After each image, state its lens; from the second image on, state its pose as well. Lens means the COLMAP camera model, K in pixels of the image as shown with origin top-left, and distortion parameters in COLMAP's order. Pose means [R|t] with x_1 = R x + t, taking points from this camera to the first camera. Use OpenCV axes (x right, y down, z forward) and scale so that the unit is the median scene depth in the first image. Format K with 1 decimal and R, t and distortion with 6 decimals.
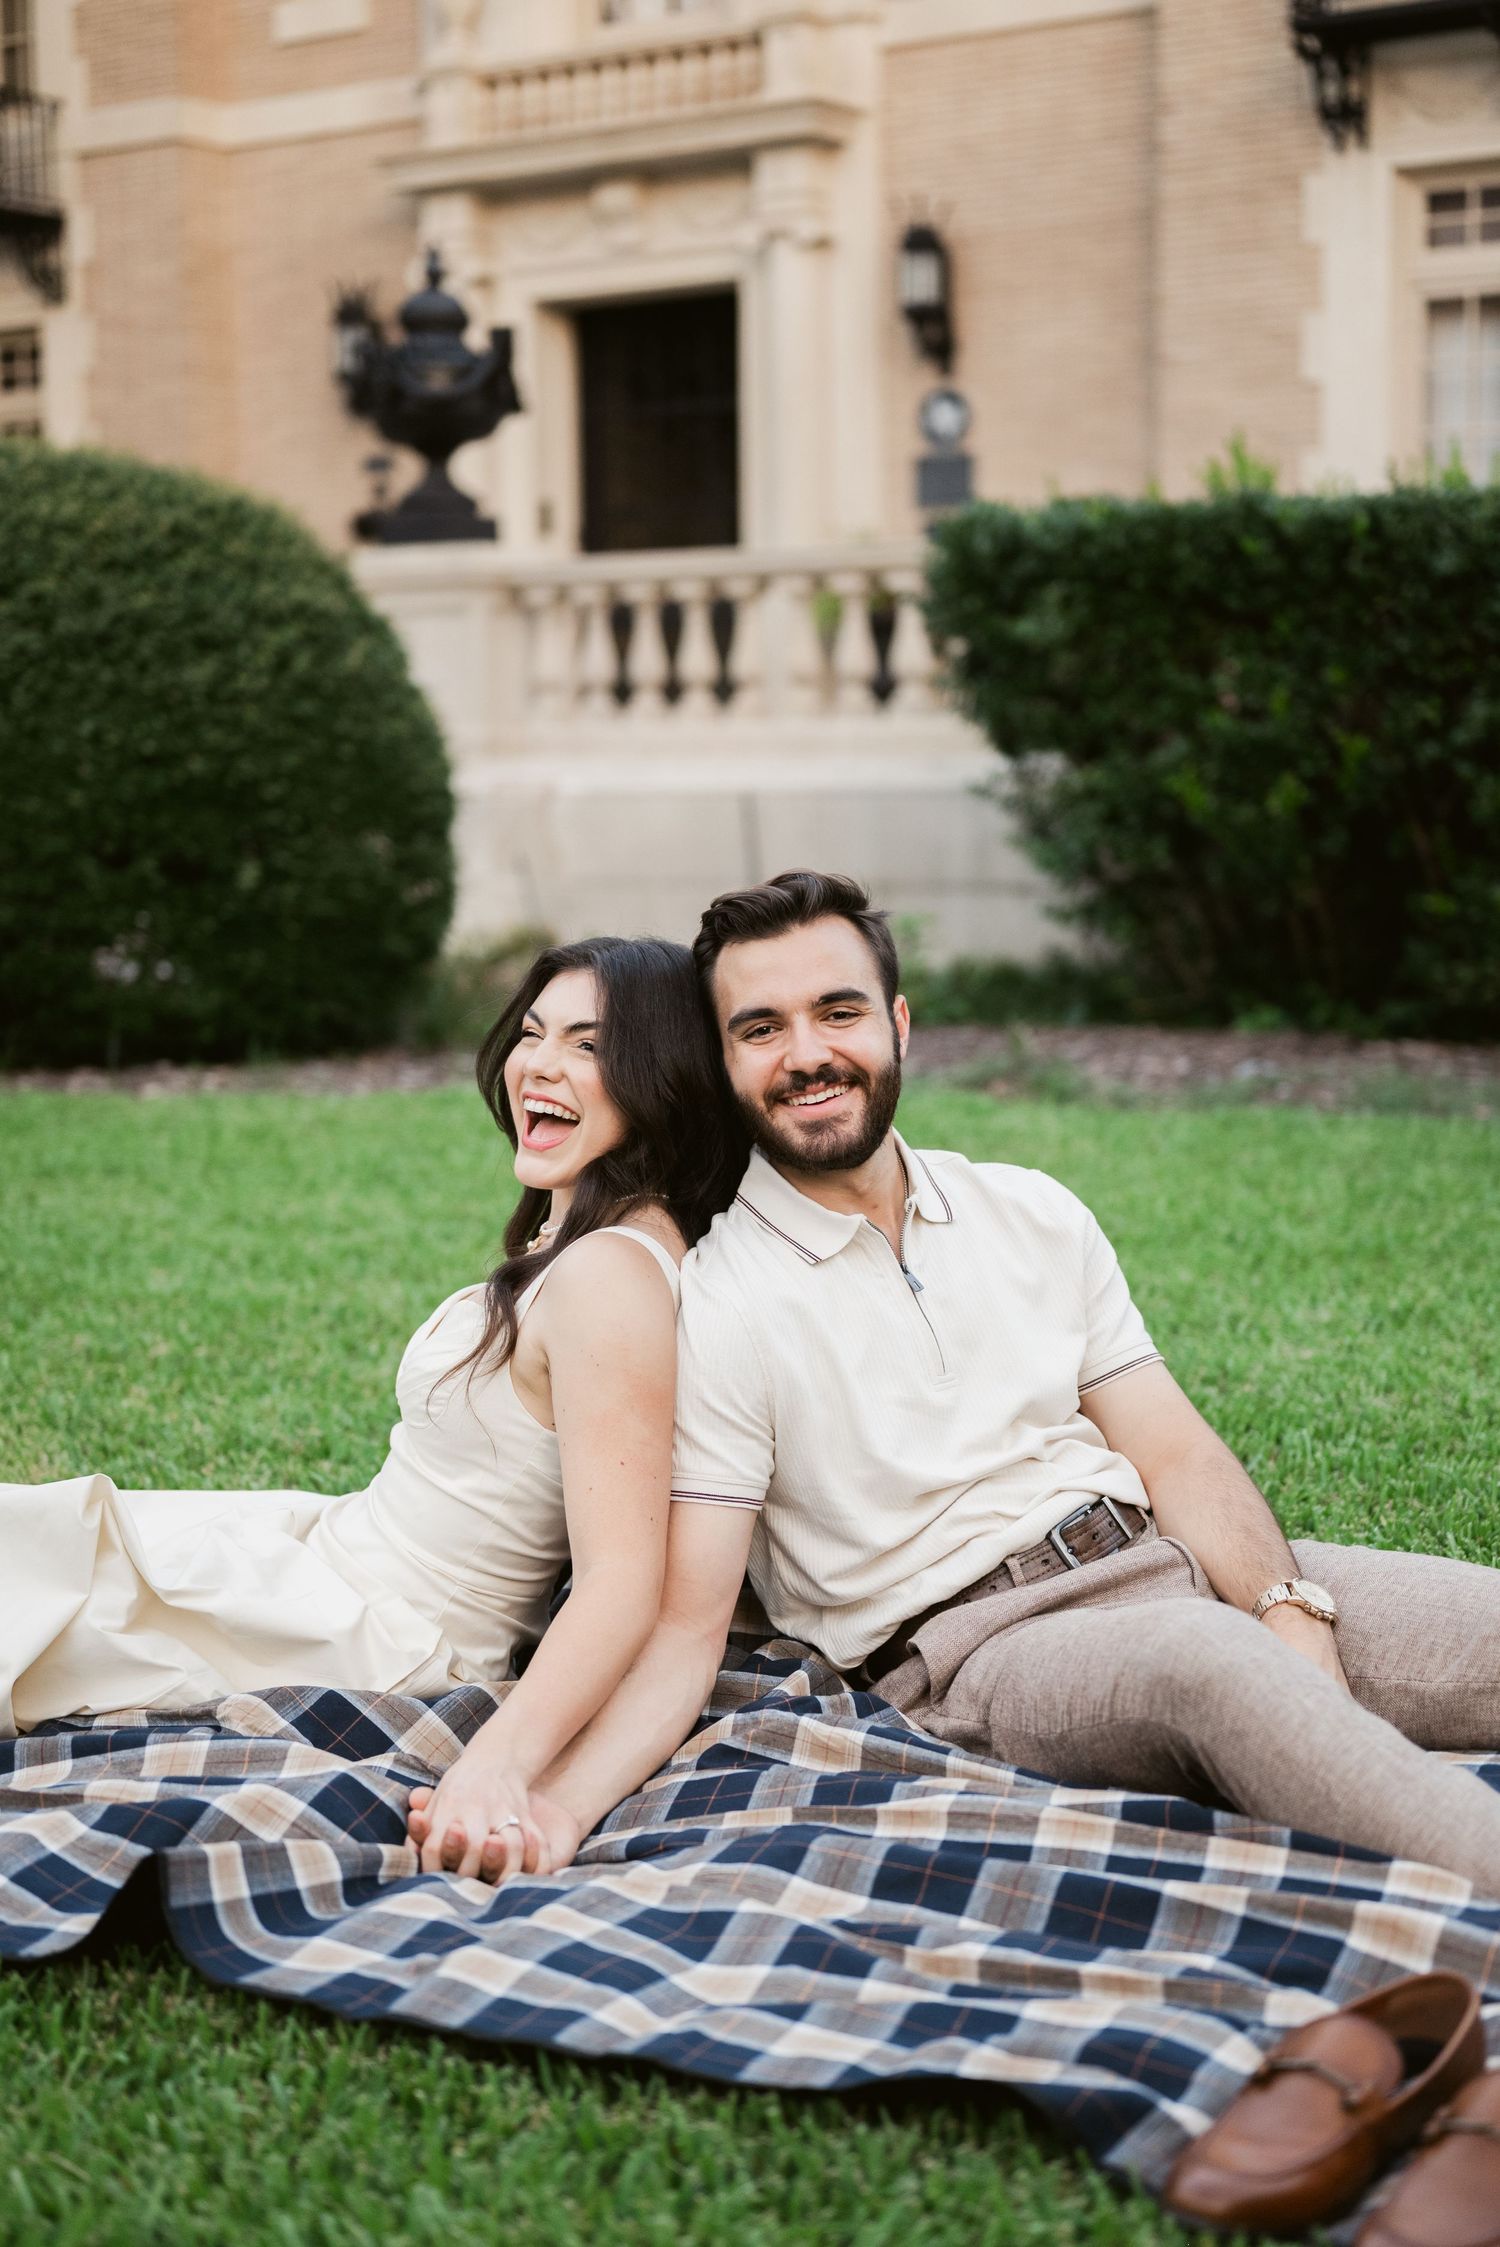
lens RADIAL K [[3185.7, 0, 805.9], [0, 3185.7, 1264.9], [0, 0, 1]] dist [-0.038165, -0.025303]
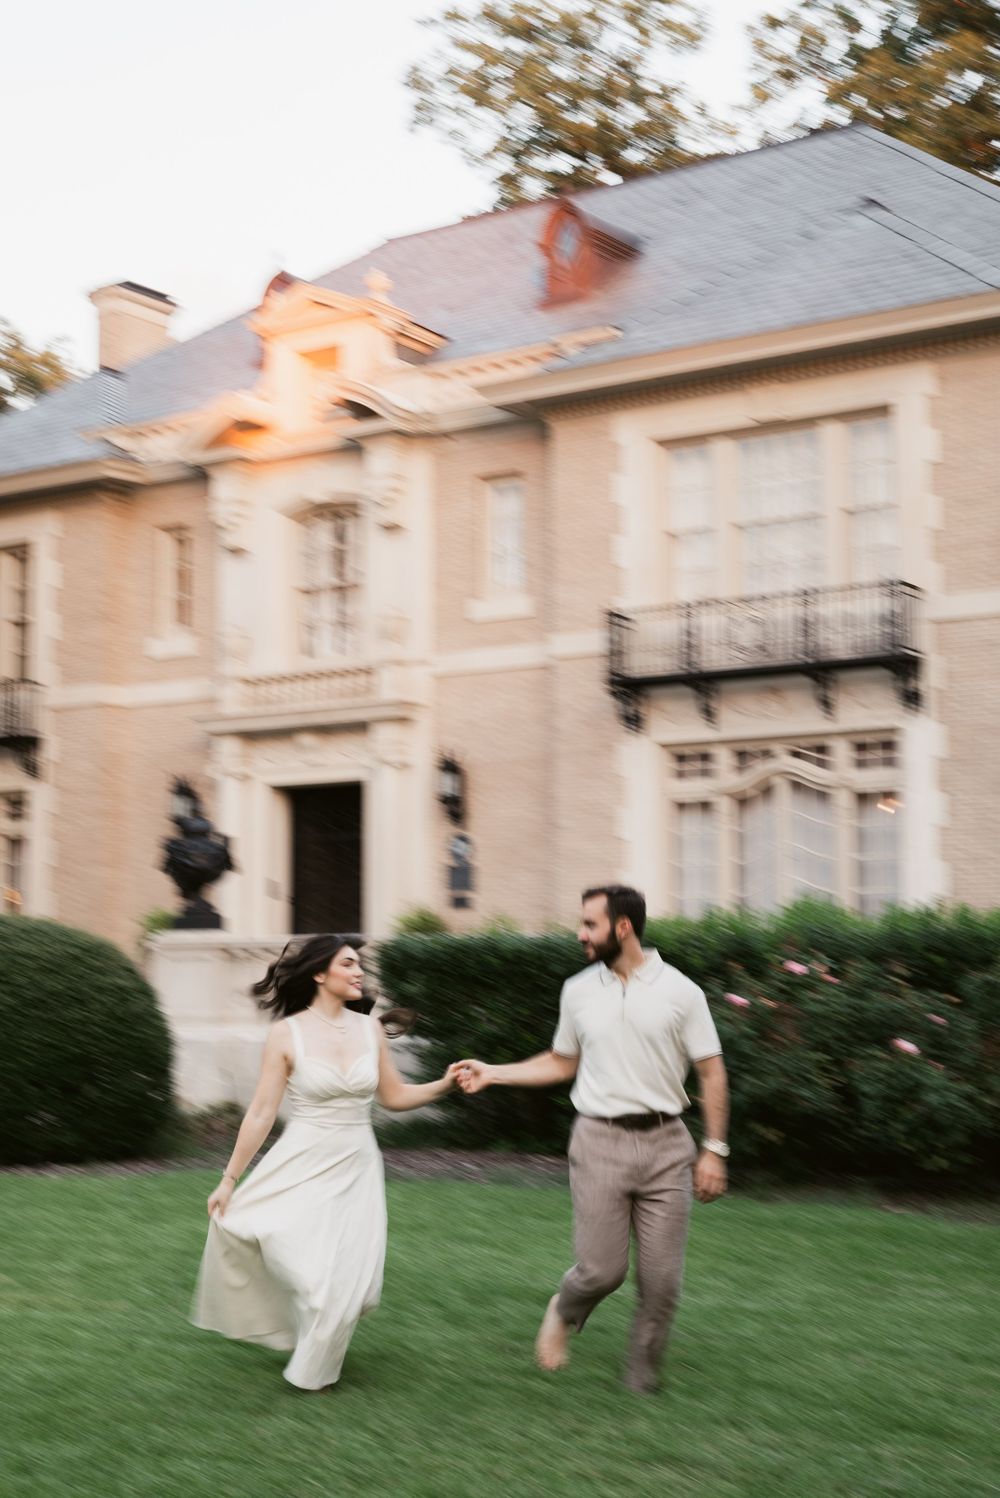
lens RADIAL K [[2123.8, 0, 537.3], [0, 2123.8, 843.3], [0, 0, 1]] dist [-0.038165, -0.025303]
pose [[0.999995, 0.002298, 0.002181, 0.177494], [-0.001796, 0.978292, -0.207225, 0.035172], [-0.002609, 0.207220, 0.978291, -0.703346]]
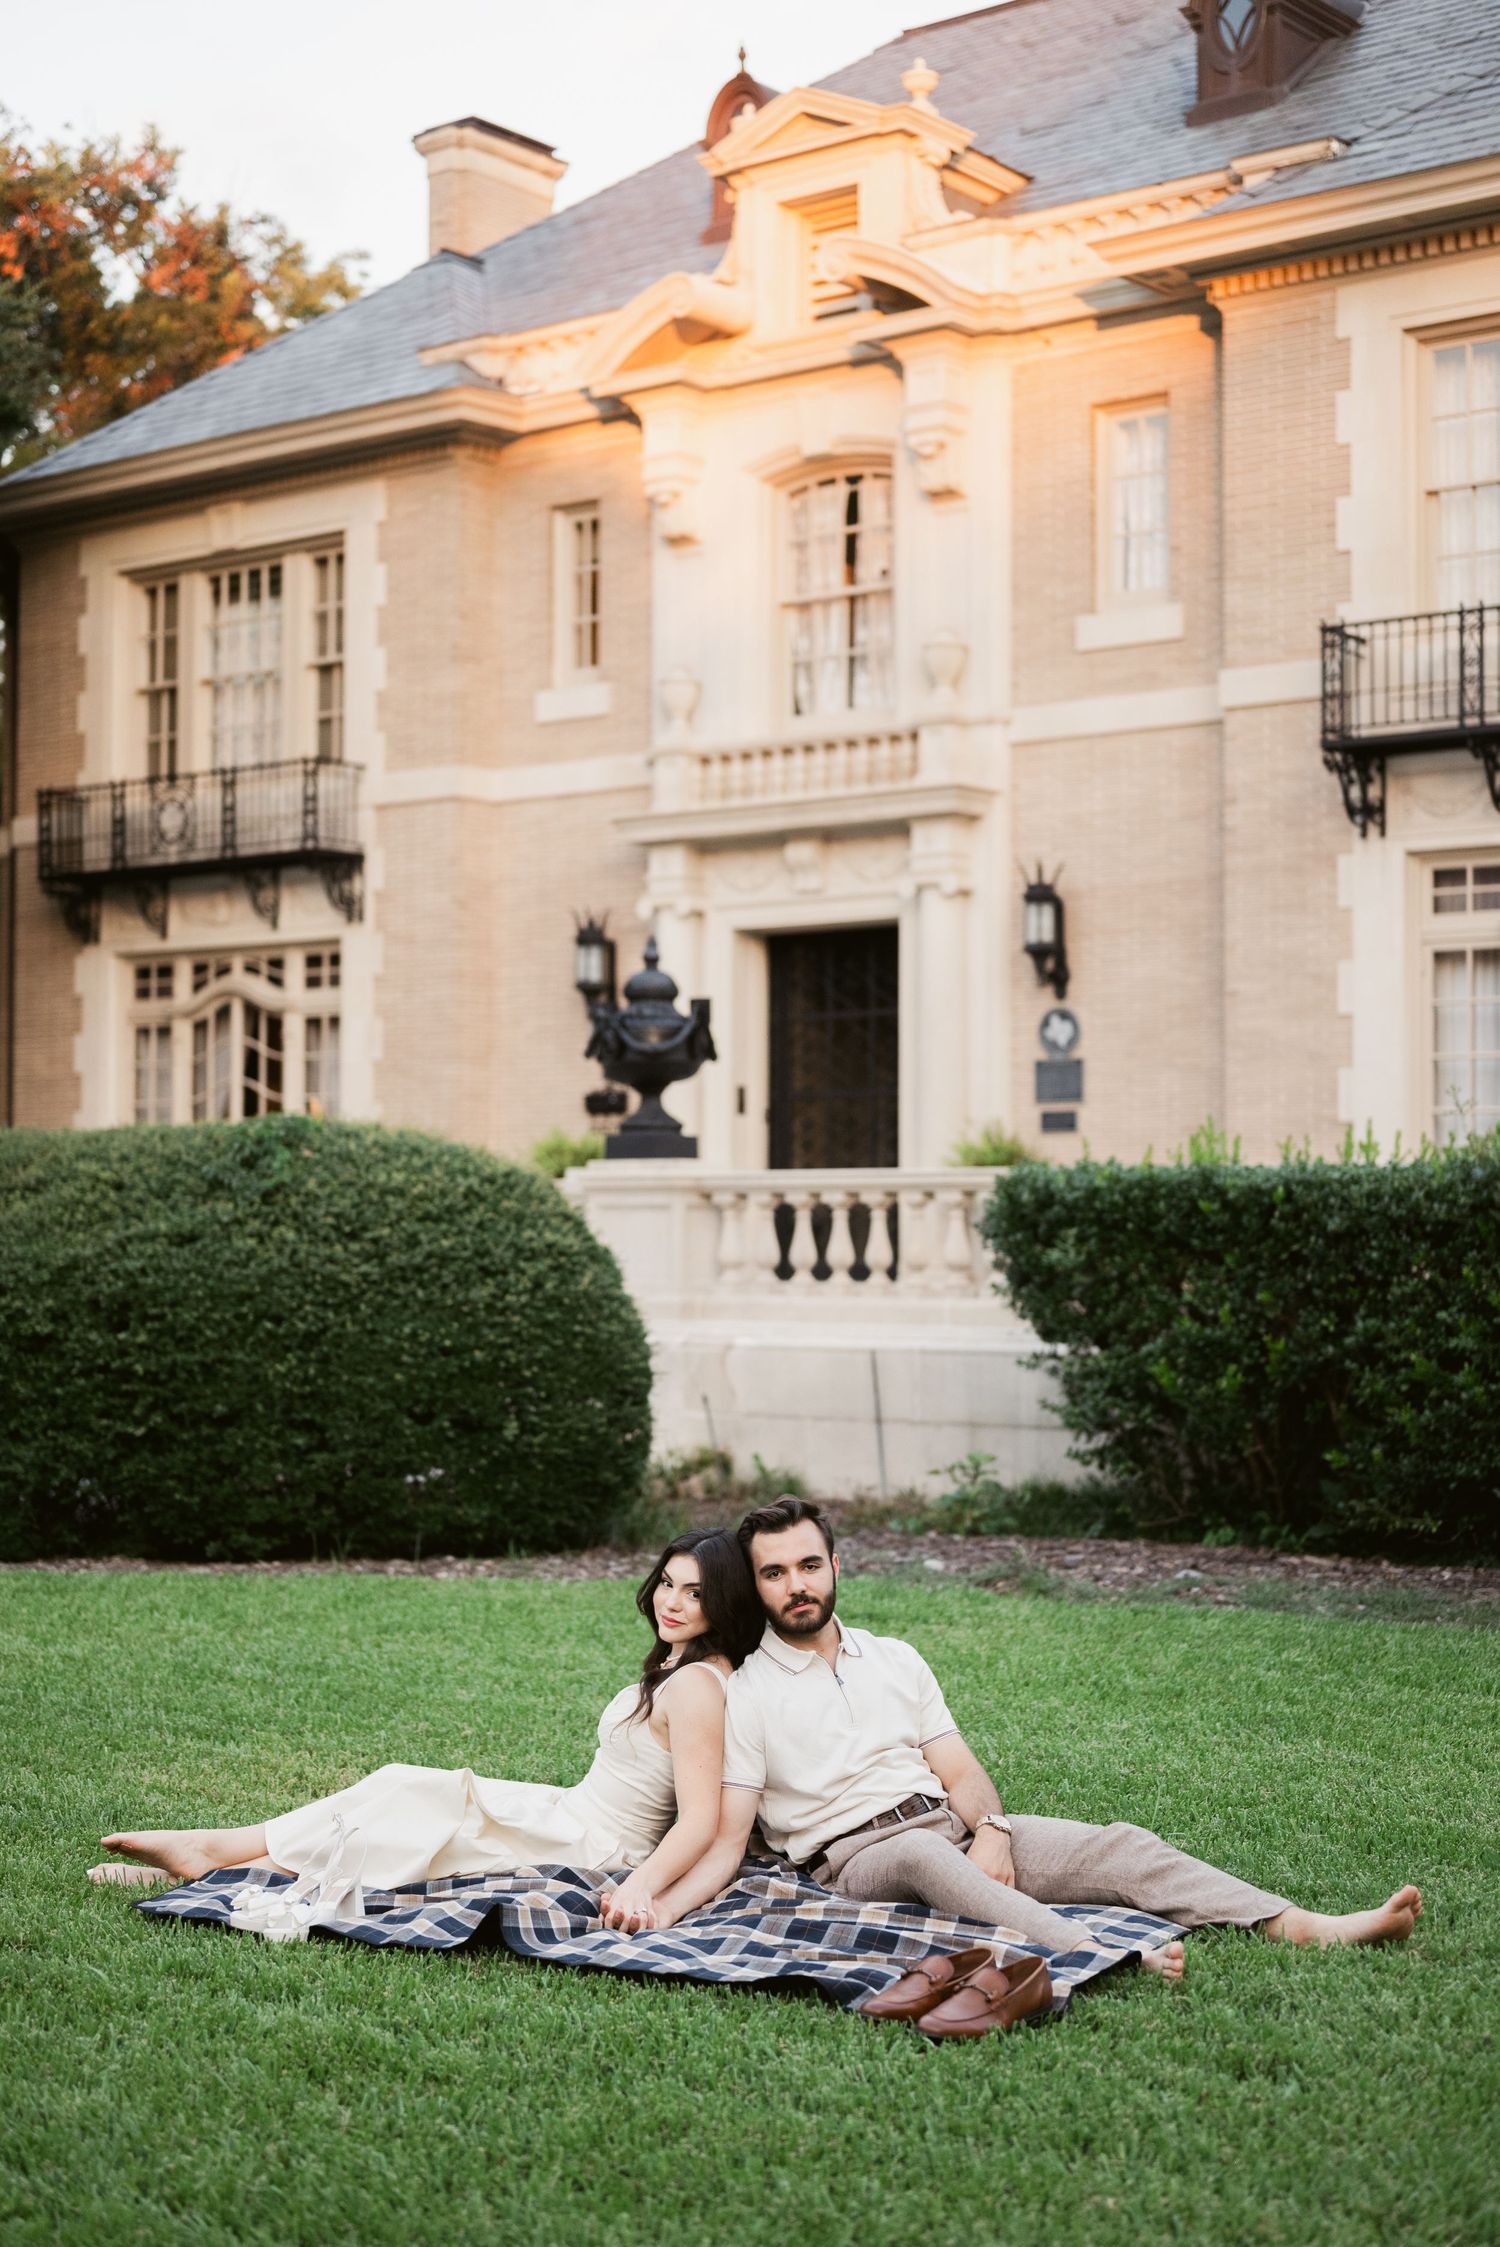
lens RADIAL K [[3203.5, 0, 752.6], [0, 3203.5, 1196.0], [0, 0, 1]] dist [0.029438, 0.101646]
pose [[0.996340, 0.008259, -0.085074, 0.061032], [-0.022213, 0.986141, -0.164417, 0.013097], [0.082538, 0.165705, 0.982715, -0.460363]]
